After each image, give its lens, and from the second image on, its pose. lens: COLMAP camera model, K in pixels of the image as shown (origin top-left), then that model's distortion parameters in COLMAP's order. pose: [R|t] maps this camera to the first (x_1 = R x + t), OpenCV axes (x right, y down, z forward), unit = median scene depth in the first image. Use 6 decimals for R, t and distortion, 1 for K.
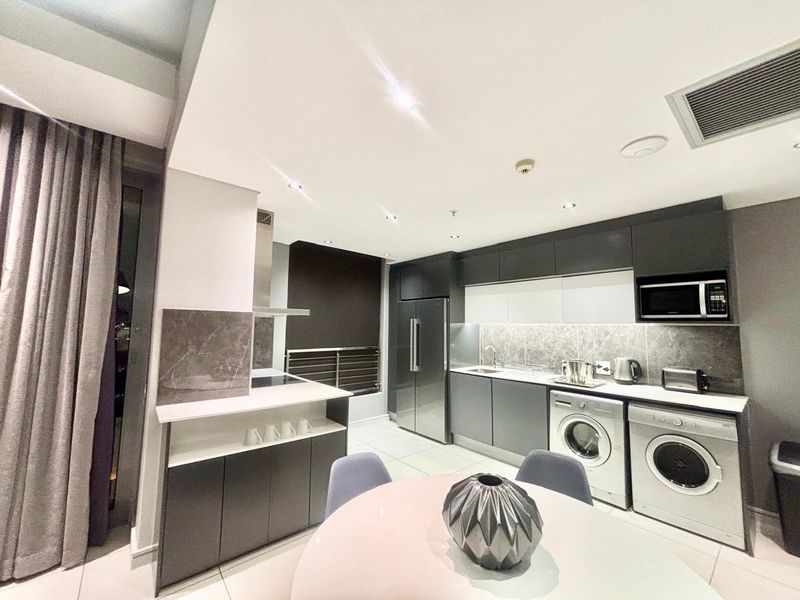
lens RADIAL K [[324.7, 0, 401.6], [0, 324.7, 298.5], [0, 0, 1]] dist [0.012306, -0.001627]
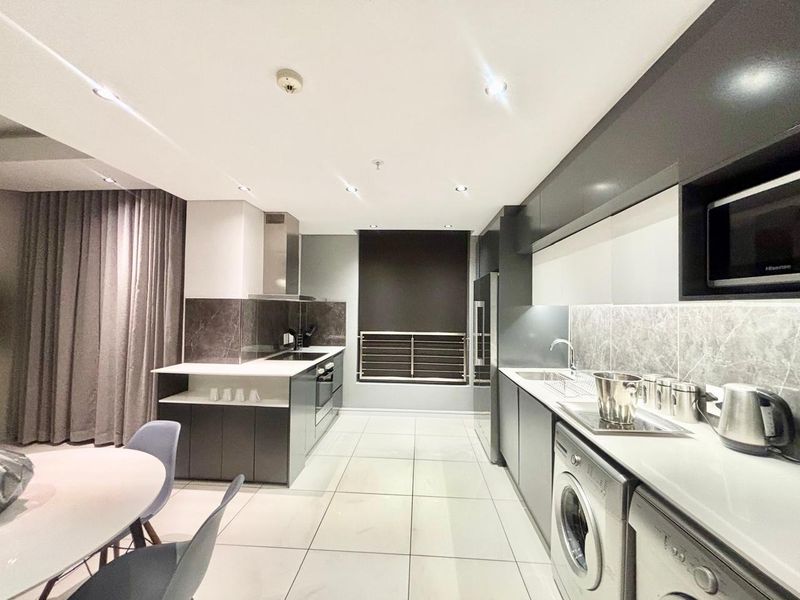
lens RADIAL K [[324.7, 0, 401.1], [0, 324.7, 300.0], [0, 0, 1]] dist [0.012306, -0.001627]
pose [[0.719554, -0.021882, -0.694092, 0.731459], [0.059689, 0.997753, 0.030423, 0.039994], [0.691867, -0.063321, 0.719243, 0.455872]]
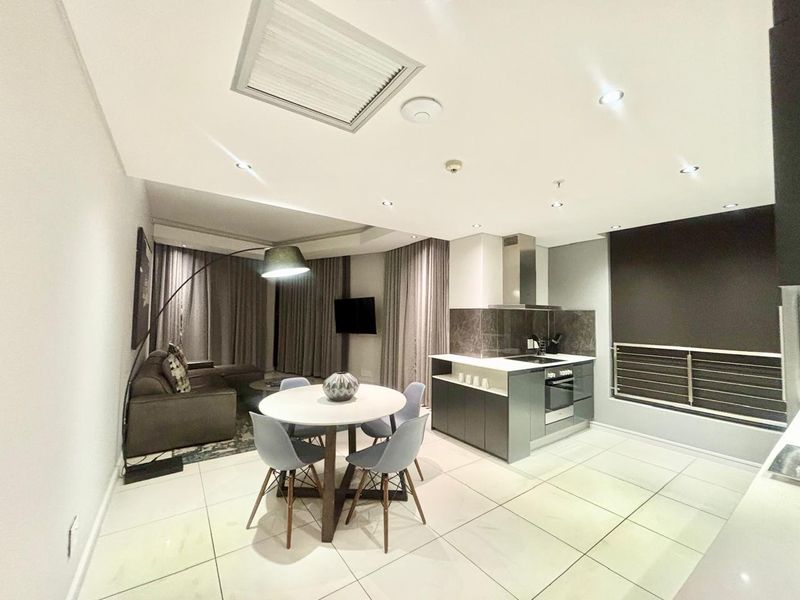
lens RADIAL K [[324.7, 0, 397.0], [0, 324.7, 303.0], [0, 0, 1]] dist [0.012306, -0.001627]
pose [[-0.087008, -0.045770, -0.995156, 1.023532], [0.072454, 0.996008, -0.052144, 0.060330], [0.993569, -0.076640, -0.083344, 0.622234]]
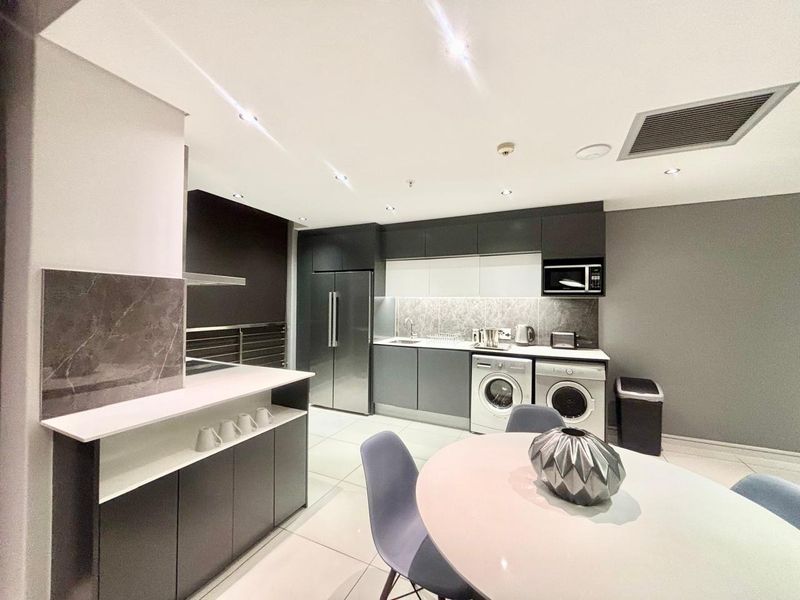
lens RADIAL K [[324.7, 0, 400.5], [0, 324.7, 299.3], [0, 0, 1]] dist [0.012306, -0.001627]
pose [[0.909809, 0.001619, 0.415025, -0.272680], [-0.034754, 0.996777, 0.072299, 0.015044], [-0.413570, -0.080202, 0.906933, 0.097777]]
